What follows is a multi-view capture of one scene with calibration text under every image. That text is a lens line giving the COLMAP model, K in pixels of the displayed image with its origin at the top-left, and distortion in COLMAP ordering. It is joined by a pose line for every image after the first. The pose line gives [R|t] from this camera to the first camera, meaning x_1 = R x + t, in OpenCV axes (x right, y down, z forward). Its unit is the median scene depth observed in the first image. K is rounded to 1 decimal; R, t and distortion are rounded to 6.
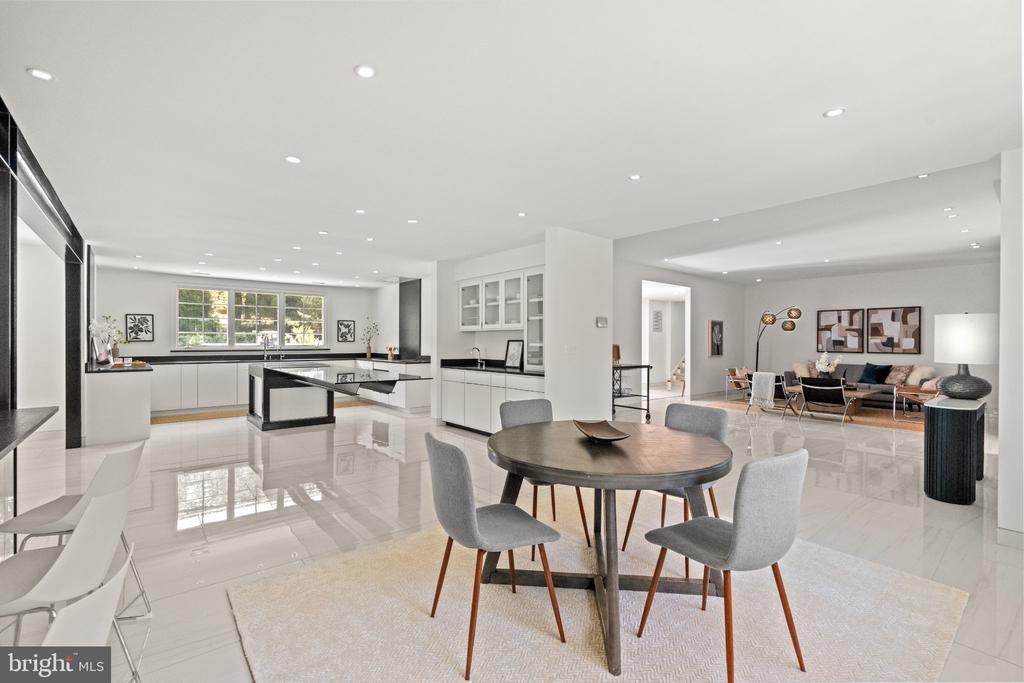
lens RADIAL K [[455.6, 0, 507.9], [0, 455.6, 341.7], [0, 0, 1]] dist [-0.001871, 0.002143]
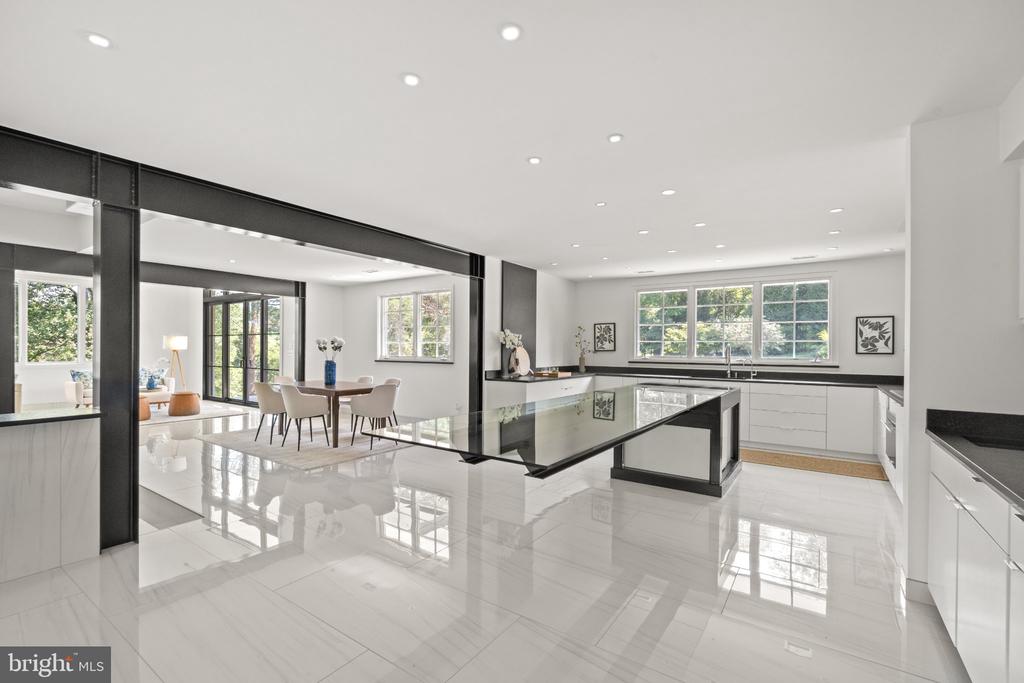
lens RADIAL K [[455.6, 0, 499.3], [0, 455.6, 343.9], [0, 0, 1]] dist [-0.001871, 0.002143]
pose [[0.263471, -0.007447, -0.964638, 0.080909], [-0.008232, 0.999916, -0.009967, -0.004098], [0.964632, 0.010567, 0.263388, 0.513748]]
